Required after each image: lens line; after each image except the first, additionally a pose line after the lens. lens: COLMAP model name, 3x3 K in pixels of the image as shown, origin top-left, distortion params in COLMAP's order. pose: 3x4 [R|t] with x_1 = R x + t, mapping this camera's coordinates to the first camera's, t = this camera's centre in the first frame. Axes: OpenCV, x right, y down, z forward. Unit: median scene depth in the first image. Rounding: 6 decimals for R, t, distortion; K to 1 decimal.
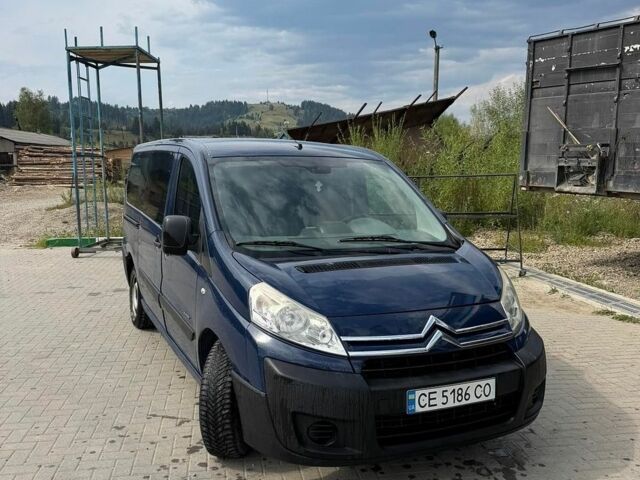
lens RADIAL K [[601.1, 0, 320.0], [0, 601.1, 240.0], [0, 0, 1]] dist [0.146510, -0.278941]
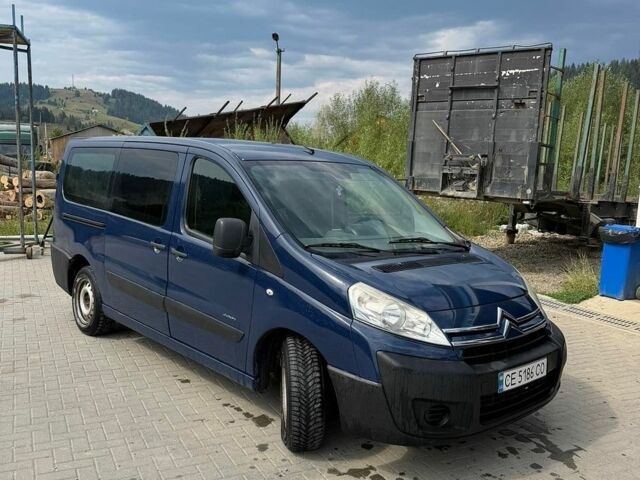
lens RADIAL K [[601.1, 0, 320.0], [0, 601.1, 240.0], [0, 0, 1]] dist [0.146510, -0.278941]
pose [[0.955174, -0.005139, 0.296000, -0.161095], [0.003773, 0.999979, 0.005188, -0.003648], [-0.296020, -0.003838, 0.955174, -0.001794]]
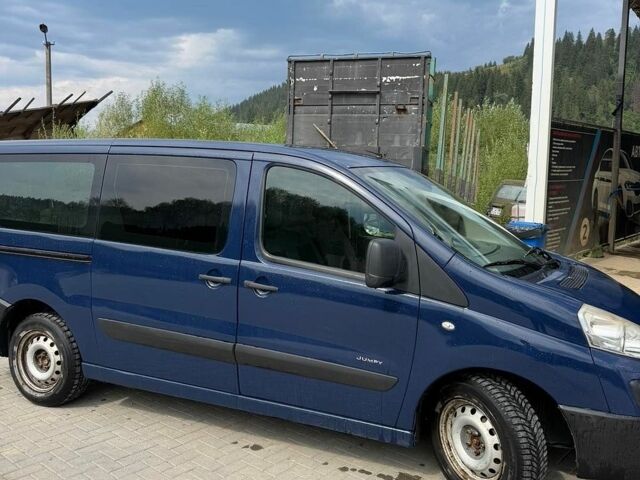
lens RADIAL K [[601.1, 0, 320.0], [0, 601.1, 240.0], [0, 0, 1]] dist [0.146510, -0.278941]
pose [[0.770274, -0.058054, 0.635065, -0.330630], [0.065949, 0.997760, 0.011220, -0.021697], [-0.634294, 0.033240, 0.772377, 0.169099]]
